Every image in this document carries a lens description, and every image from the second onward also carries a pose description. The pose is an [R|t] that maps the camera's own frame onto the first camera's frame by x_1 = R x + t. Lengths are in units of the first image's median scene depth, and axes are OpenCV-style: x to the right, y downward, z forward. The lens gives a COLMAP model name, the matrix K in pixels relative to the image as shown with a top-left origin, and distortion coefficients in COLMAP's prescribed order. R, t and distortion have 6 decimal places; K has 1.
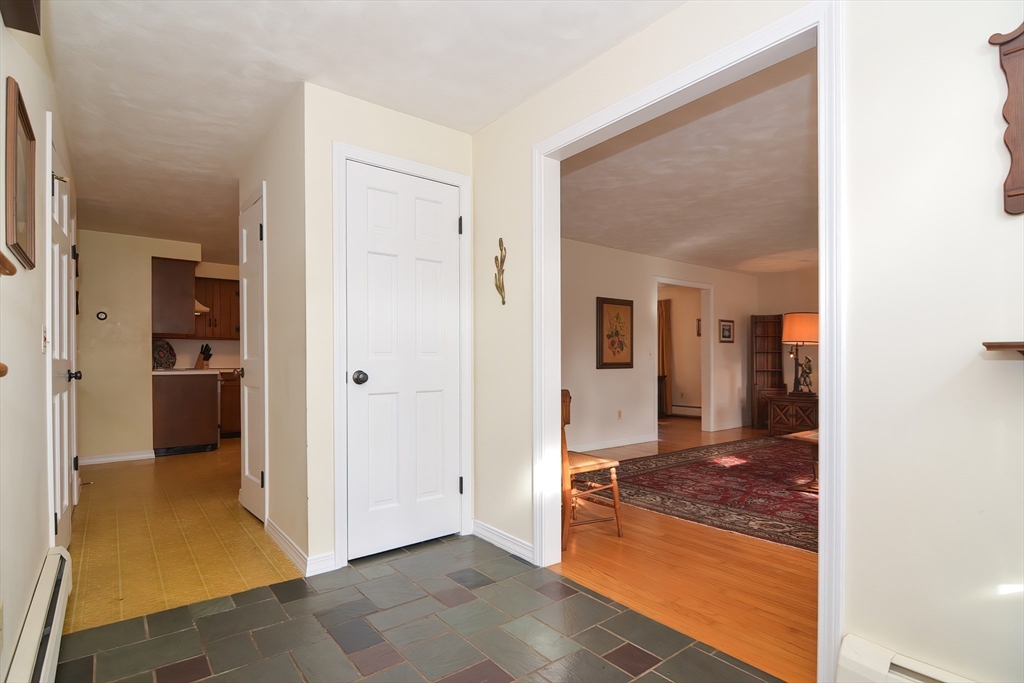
lens RADIAL K [[506.3, 0, 499.1], [0, 506.3, 360.5], [0, 0, 1]] dist [-0.000387, -0.026187]
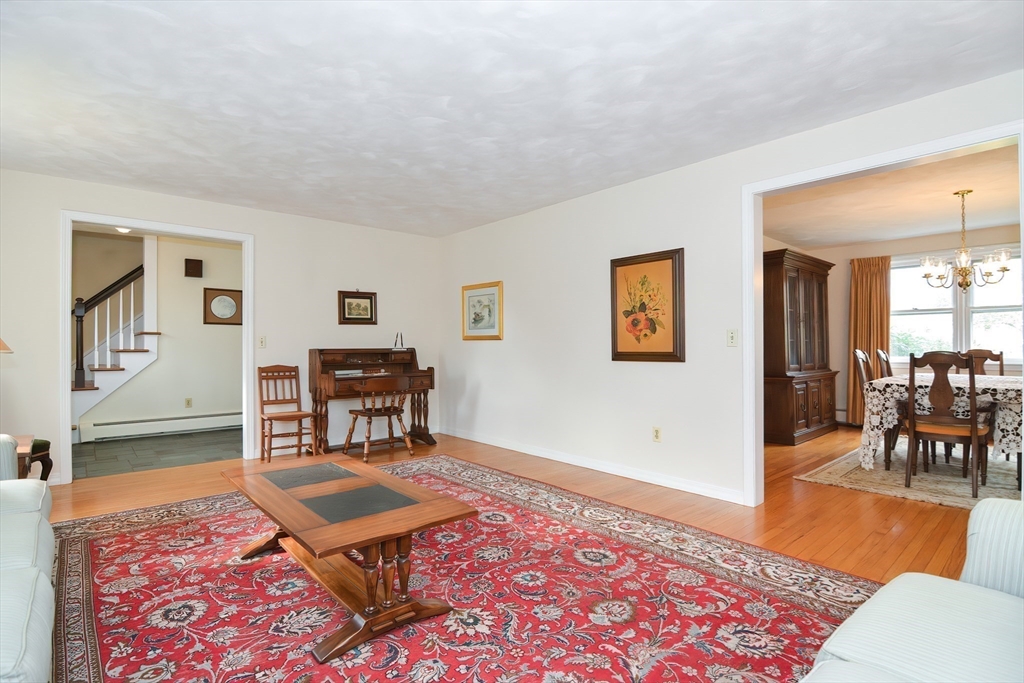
lens RADIAL K [[496.7, 0, 511.6], [0, 496.7, 341.5], [0, 0, 1]] dist [-0.001333, -0.011944]
pose [[0.075321, -0.008993, -0.997119, 1.201997], [0.002133, 0.999958, -0.008857, -0.006316], [0.997157, -0.001460, 0.075337, 1.103541]]
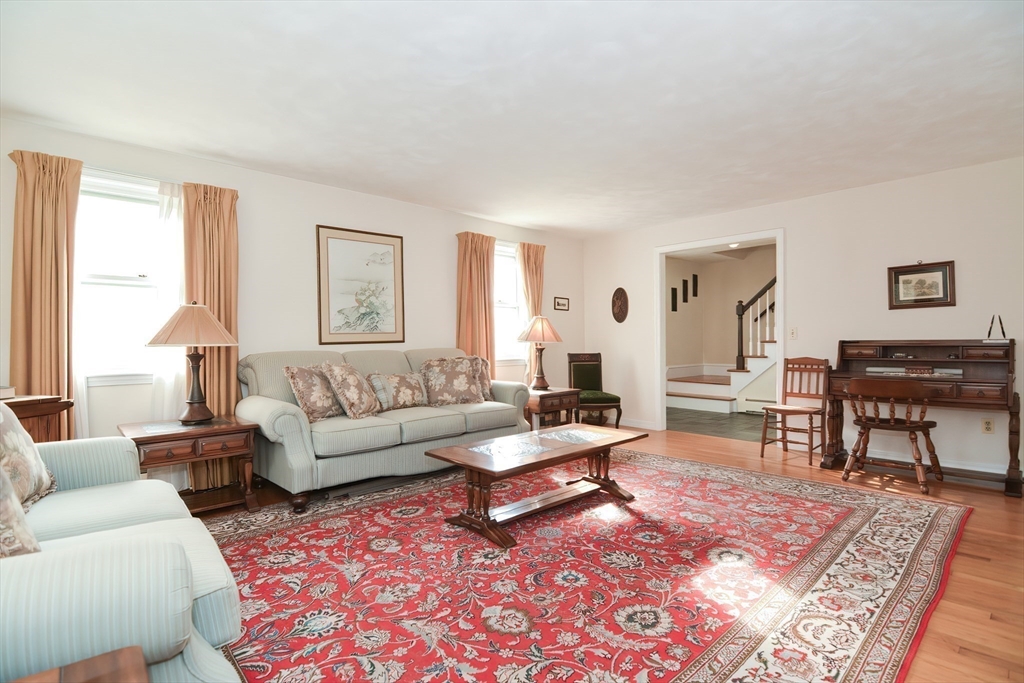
lens RADIAL K [[496.7, 0, 511.6], [0, 496.7, 341.5], [0, 0, 1]] dist [-0.001333, -0.011944]
pose [[-0.994001, 0.008468, -0.109045, 0.794728], [0.008251, 0.999963, 0.002440, -0.006178], [0.109062, 0.001525, -0.994034, 1.658757]]
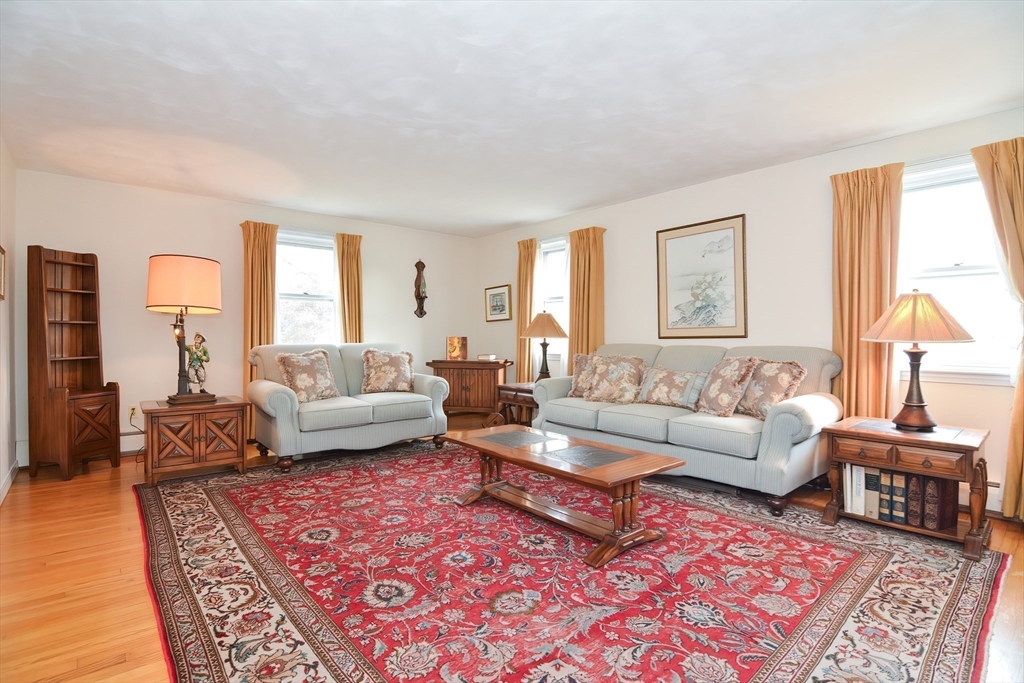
lens RADIAL K [[496.7, 0, 511.6], [0, 496.7, 341.5], [0, 0, 1]] dist [-0.001333, -0.011944]
pose [[-0.062565, -0.010661, 0.997984, 0.016412], [-0.000018, 0.999943, 0.010681, -0.006453], [-0.998041, 0.000651, -0.062562, 1.046366]]
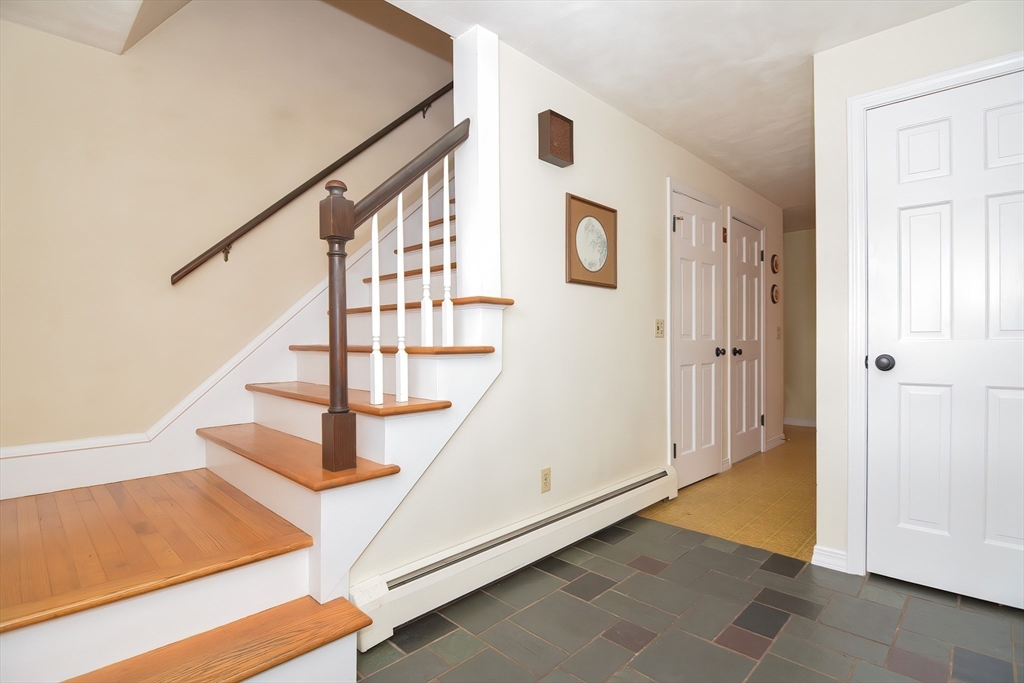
lens RADIAL K [[478.8, 0, 506.6], [0, 478.8, 339.8], [0, 0, 1]] dist [-0.000895, -0.000325]
pose [[0.168933, 0.003131, -0.985623, 0.236568], [0.004740, 0.999981, 0.003989, -0.006202], [0.985616, -0.005346, 0.168915, 0.144596]]
